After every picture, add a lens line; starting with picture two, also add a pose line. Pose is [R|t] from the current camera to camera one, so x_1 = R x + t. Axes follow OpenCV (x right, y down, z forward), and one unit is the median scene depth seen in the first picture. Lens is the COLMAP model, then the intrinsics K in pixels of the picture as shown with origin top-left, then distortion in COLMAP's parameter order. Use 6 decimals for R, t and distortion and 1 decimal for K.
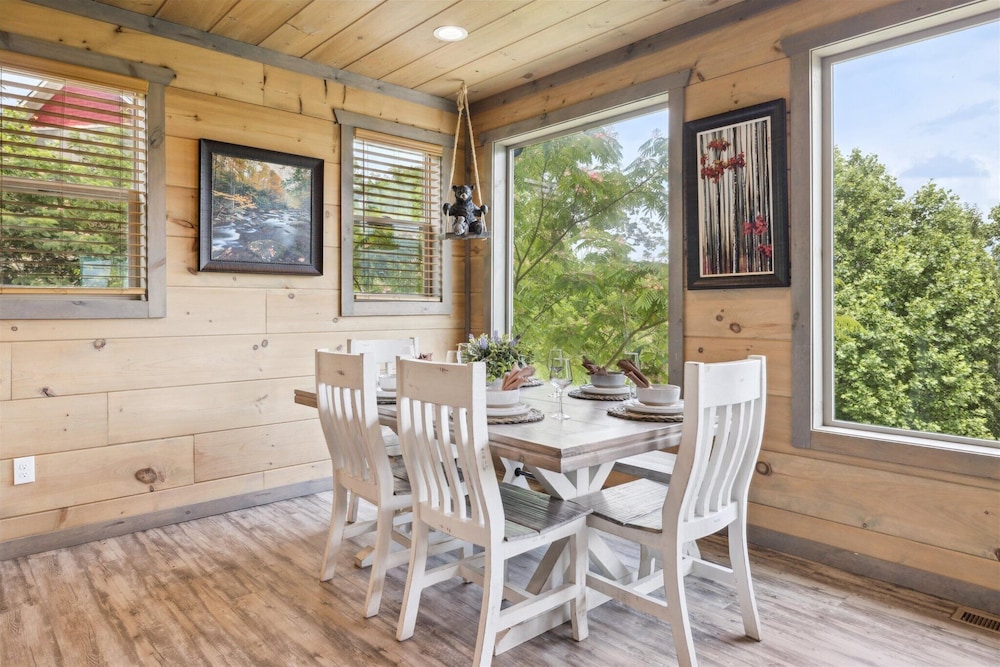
lens RADIAL K [[632.0, 0, 468.5], [0, 632.0, 315.4], [0, 0, 1]] dist [-0.005867, 0.000010]
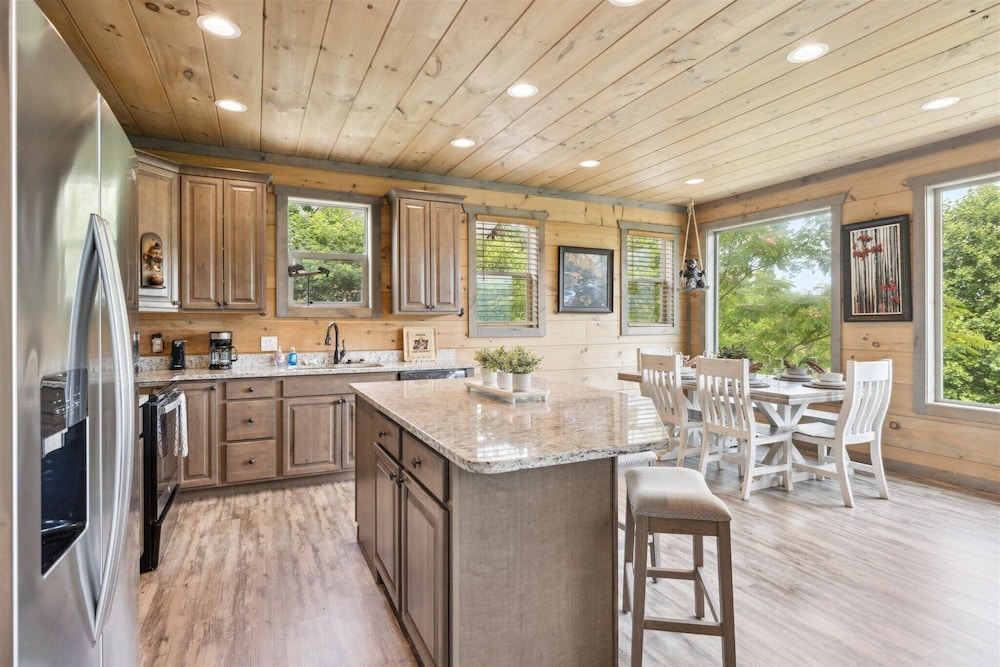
lens RADIAL K [[499.9, 0, 490.9], [0, 499.9, 327.4], [0, 0, 1]] dist [-0.000320, -0.000334]
pose [[0.964577, 0.001760, -0.263797, -0.227718], [-0.002858, 0.999989, -0.003780, -0.018471], [0.263787, 0.004400, 0.964571, -0.583228]]
